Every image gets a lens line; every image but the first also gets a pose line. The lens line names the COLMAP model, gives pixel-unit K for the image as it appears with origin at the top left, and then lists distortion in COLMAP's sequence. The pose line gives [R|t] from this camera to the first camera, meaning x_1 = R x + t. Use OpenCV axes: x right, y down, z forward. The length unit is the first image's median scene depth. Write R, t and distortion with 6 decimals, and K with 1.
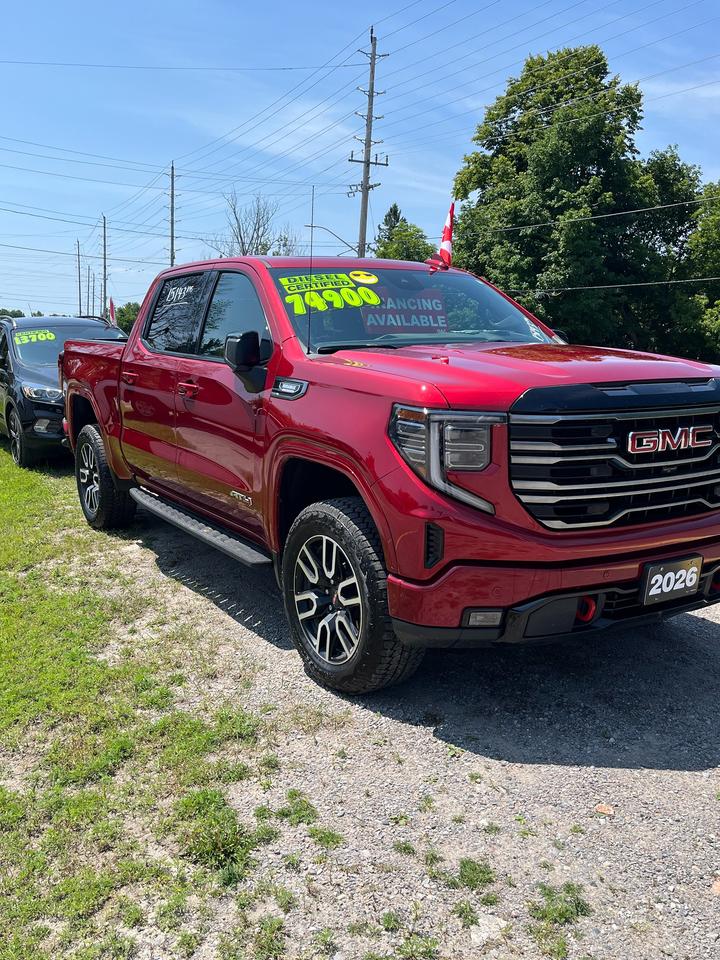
lens RADIAL K [[869.9, 0, 360.0], [0, 869.9, 480.0], [0, 0, 1]] dist [0.111503, -0.172172]
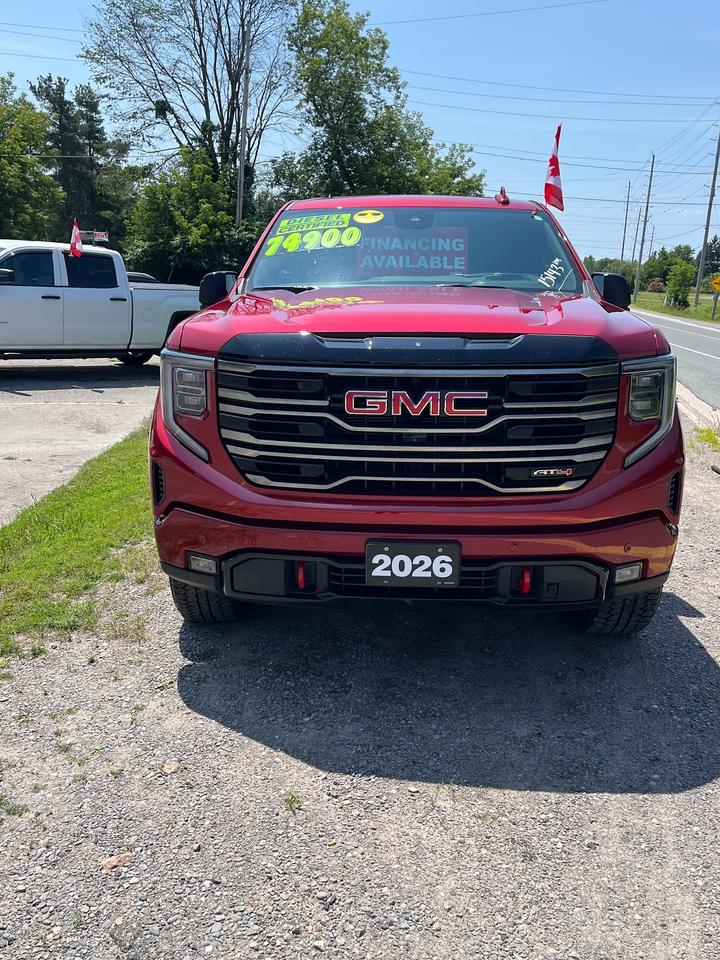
lens RADIAL K [[869.9, 0, 360.0], [0, 869.9, 480.0], [0, 0, 1]] dist [0.111503, -0.172172]
pose [[0.827411, 0.135142, -0.545094, 0.744708], [-0.101937, 0.990632, 0.090870, -0.041559], [0.552268, -0.019622, 0.833436, 0.245097]]
